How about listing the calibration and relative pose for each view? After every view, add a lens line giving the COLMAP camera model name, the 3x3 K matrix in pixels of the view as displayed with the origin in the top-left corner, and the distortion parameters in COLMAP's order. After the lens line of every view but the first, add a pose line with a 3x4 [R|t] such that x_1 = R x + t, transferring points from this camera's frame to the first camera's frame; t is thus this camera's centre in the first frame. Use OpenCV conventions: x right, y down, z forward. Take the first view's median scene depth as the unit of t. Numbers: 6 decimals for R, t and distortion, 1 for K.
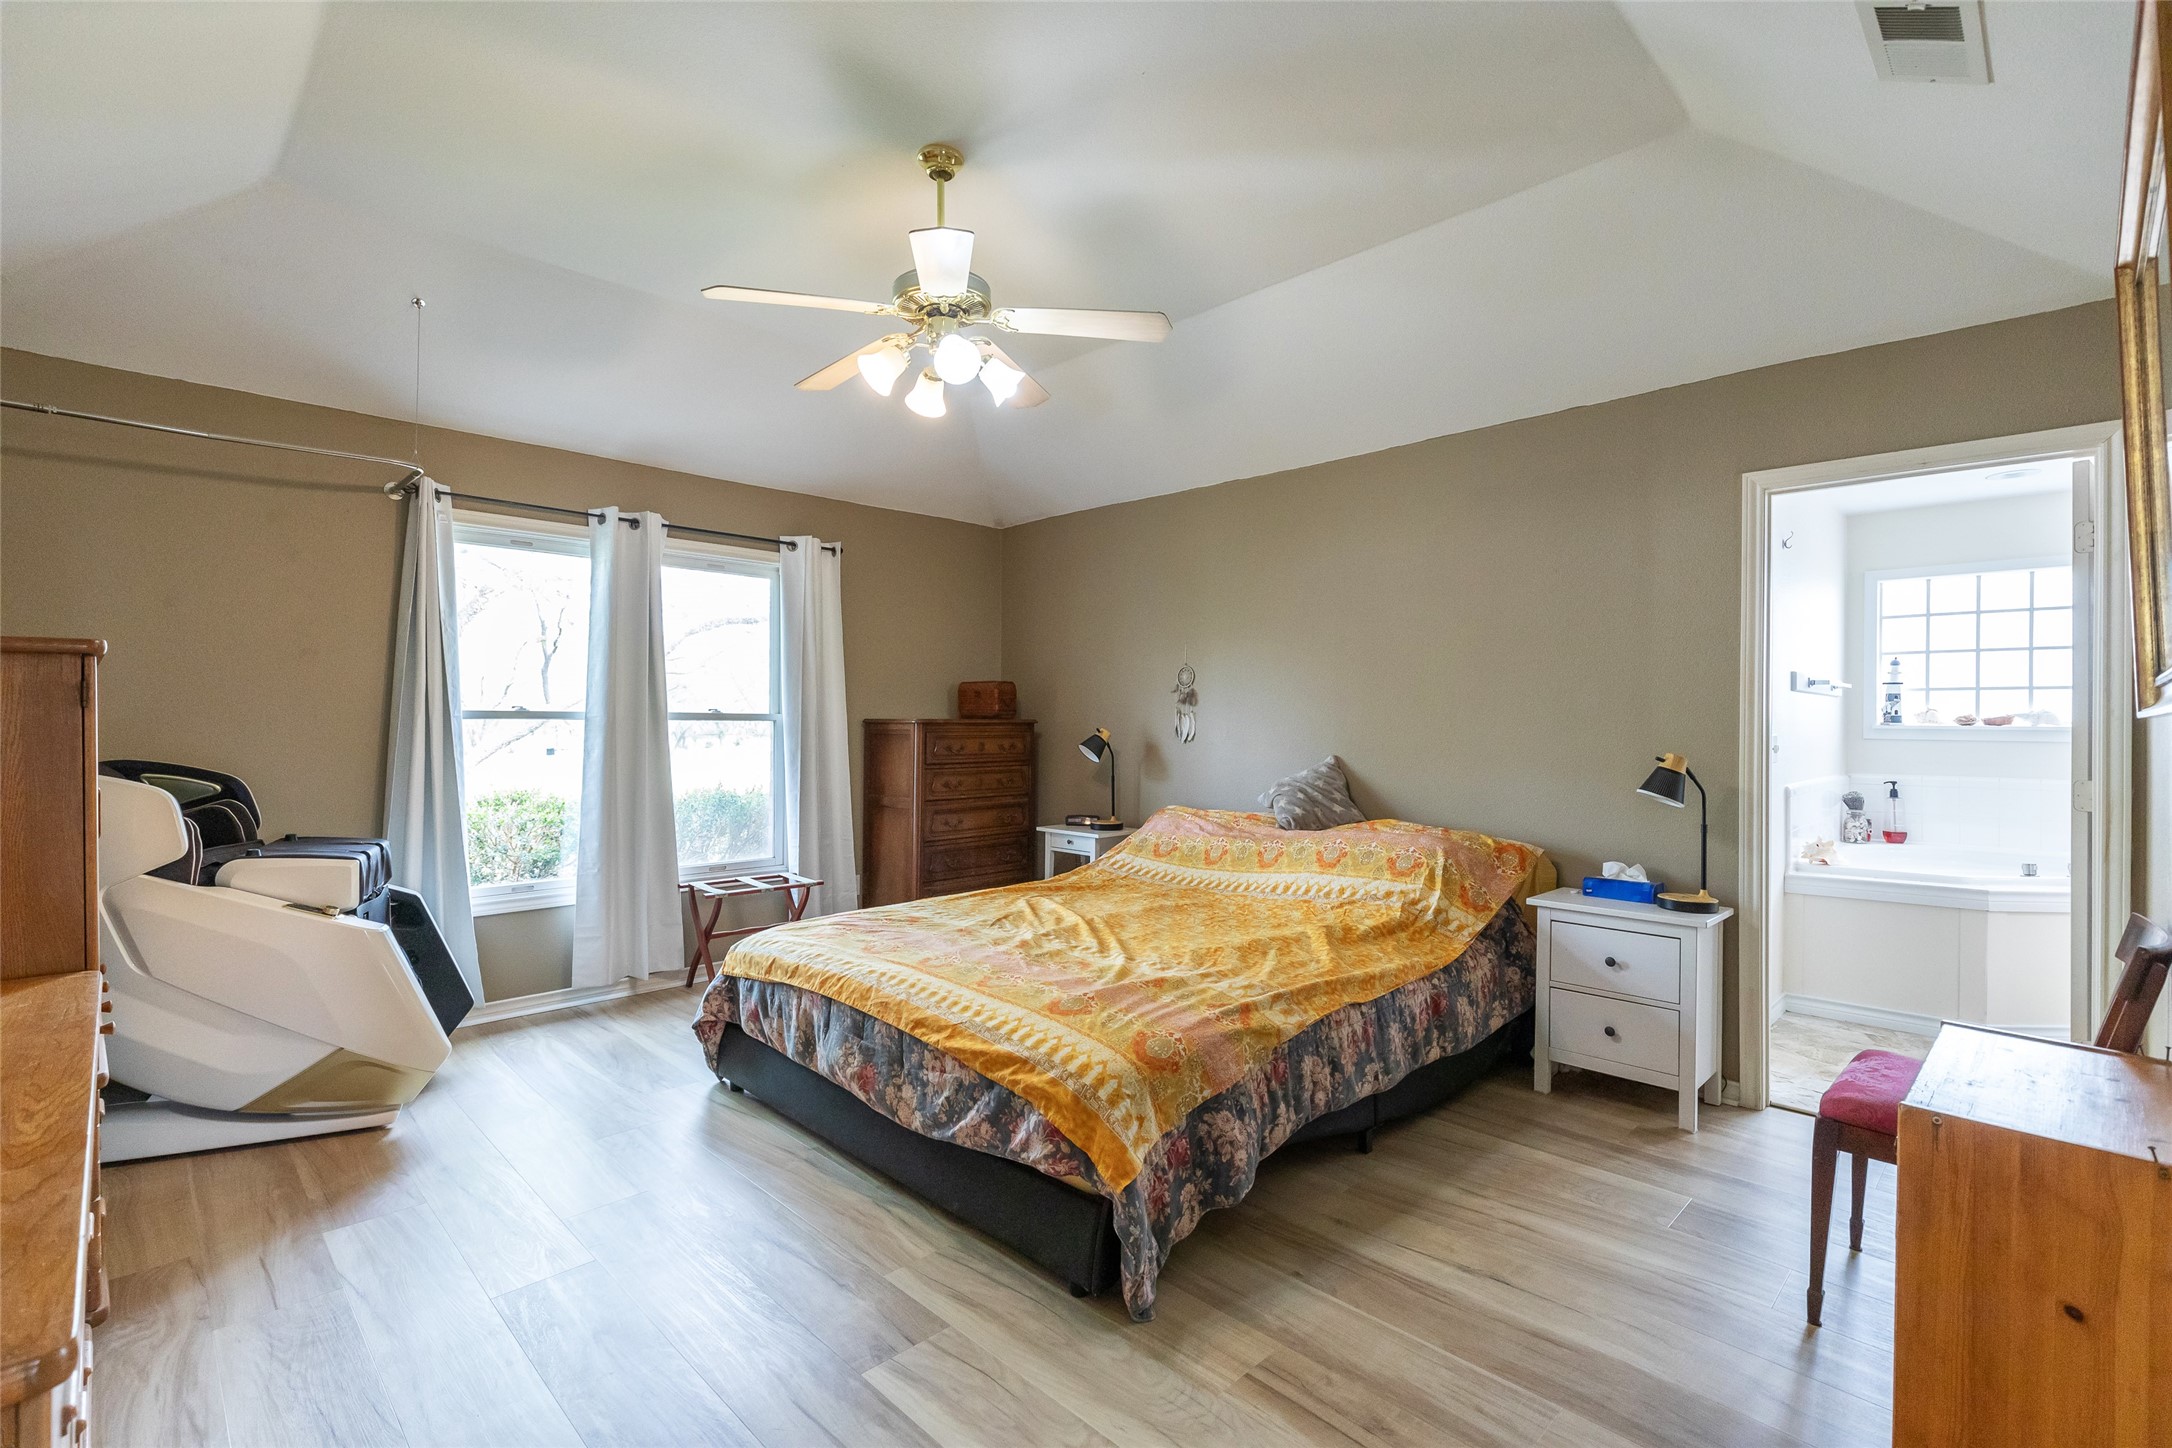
lens RADIAL K [[982.2, 0, 1086.6], [0, 982.2, 706.9], [0, 0, 1]] dist [0.006761, -0.001071]
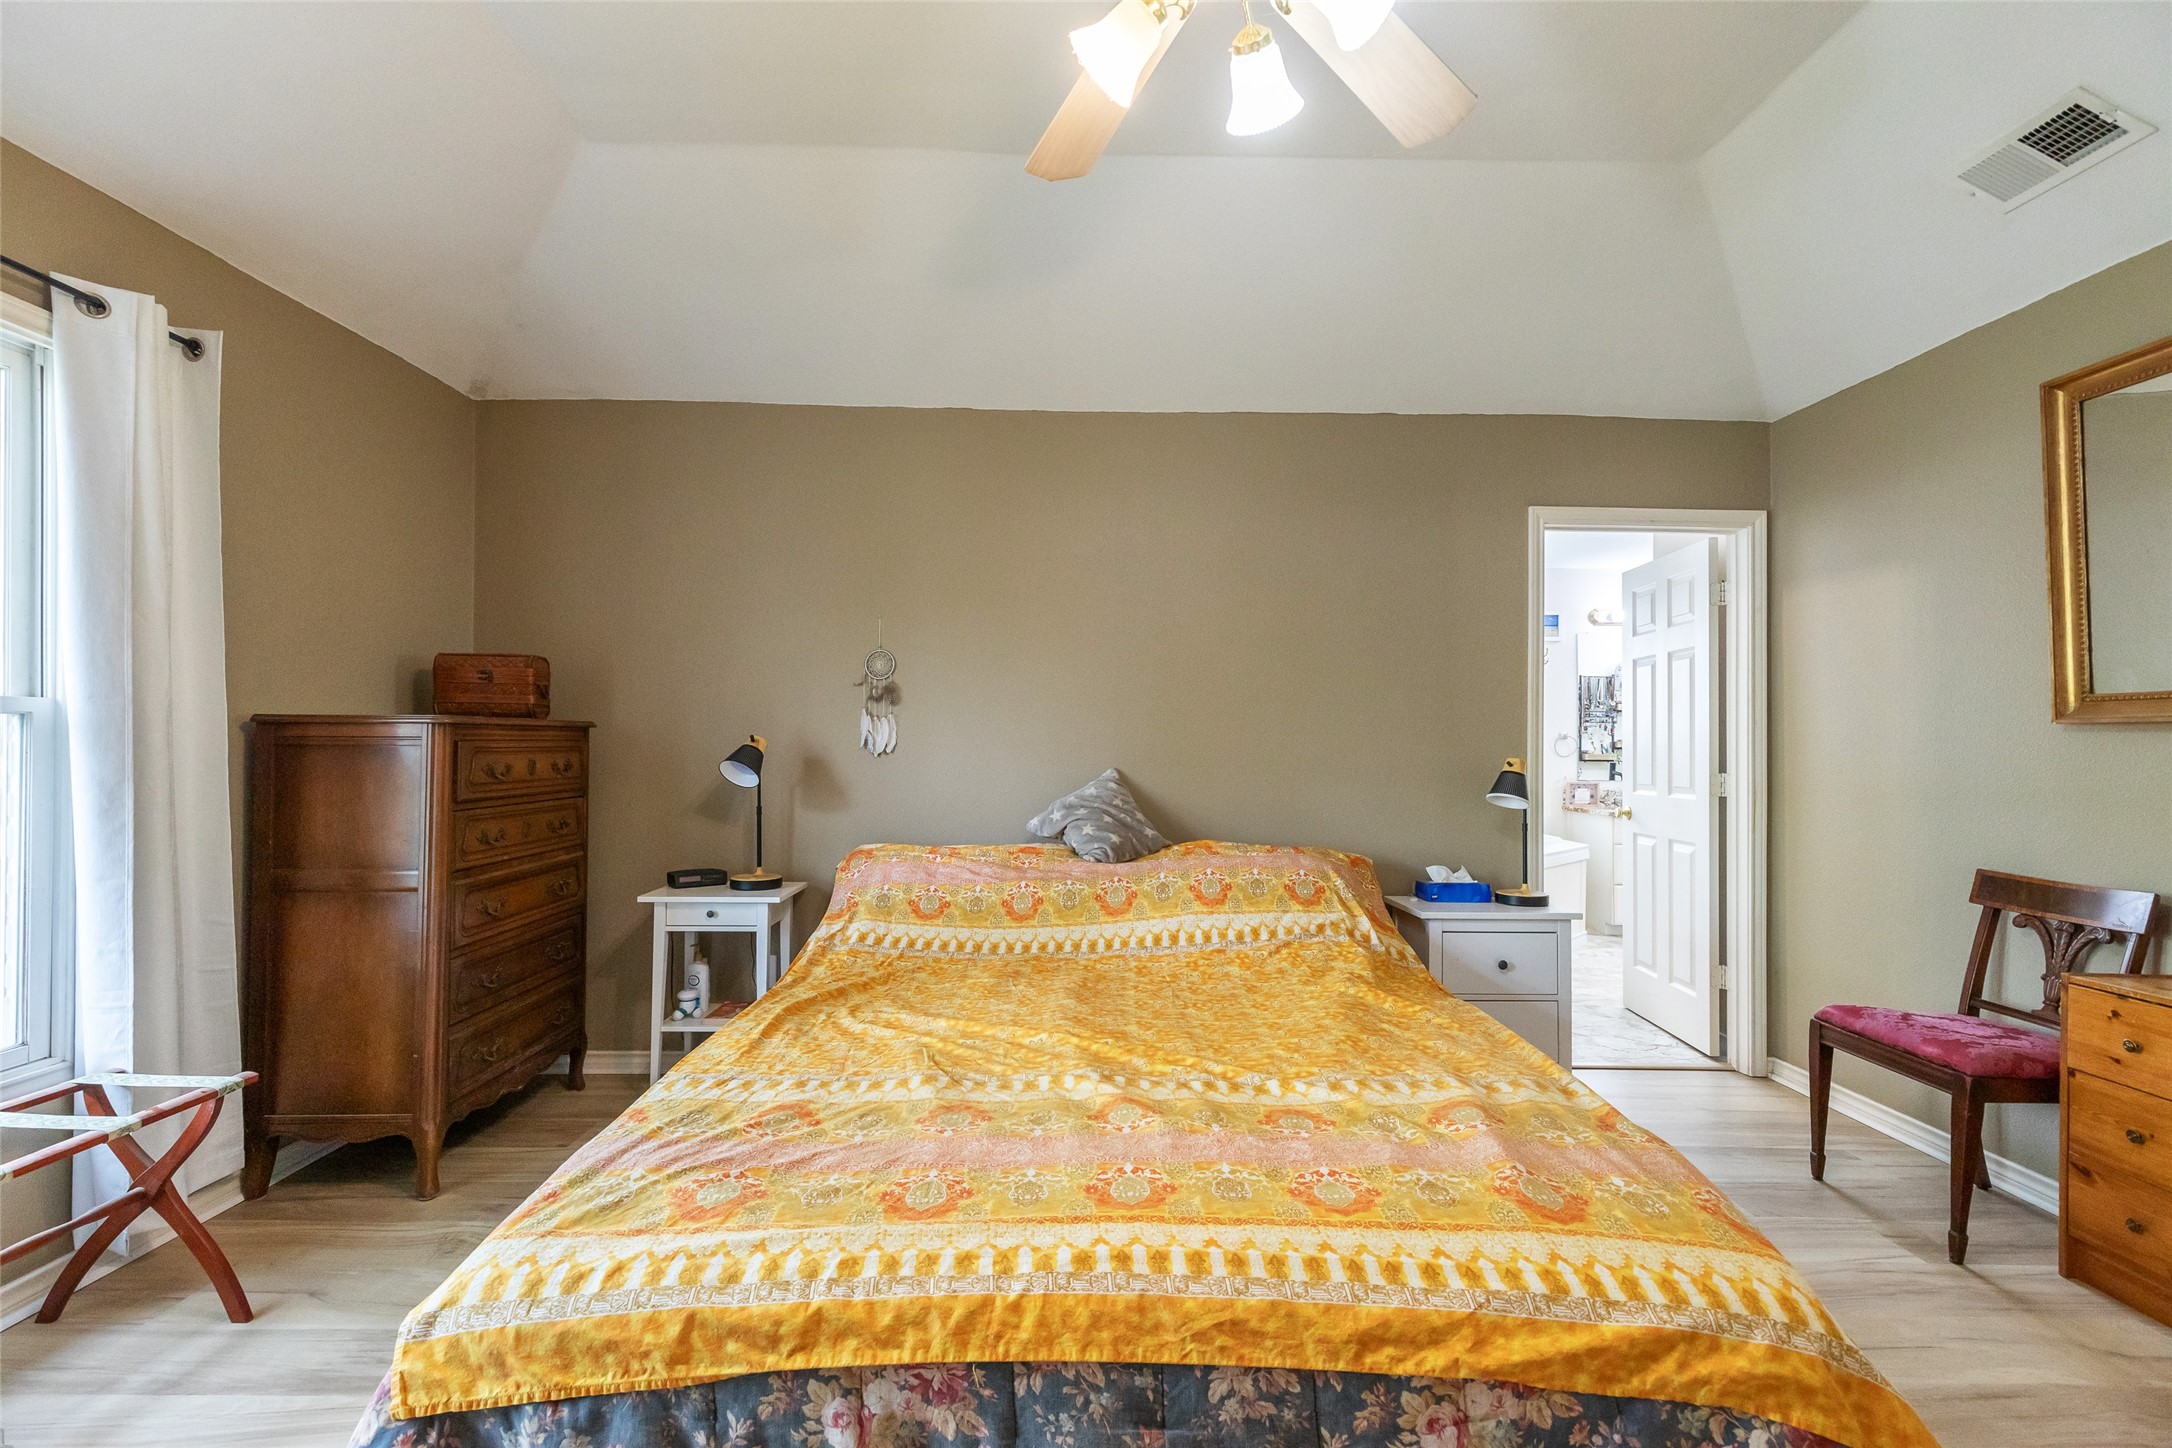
lens RADIAL K [[971.2, 0, 1086.0], [0, 971.2, 724.0], [0, 0, 1]] dist [0.006434, -0.000434]
pose [[0.689233, 0.013375, 0.724416, -0.472101], [-0.014220, 0.999887, -0.004932, 0.021882], [-0.724400, -0.006902, 0.689345, 0.601764]]
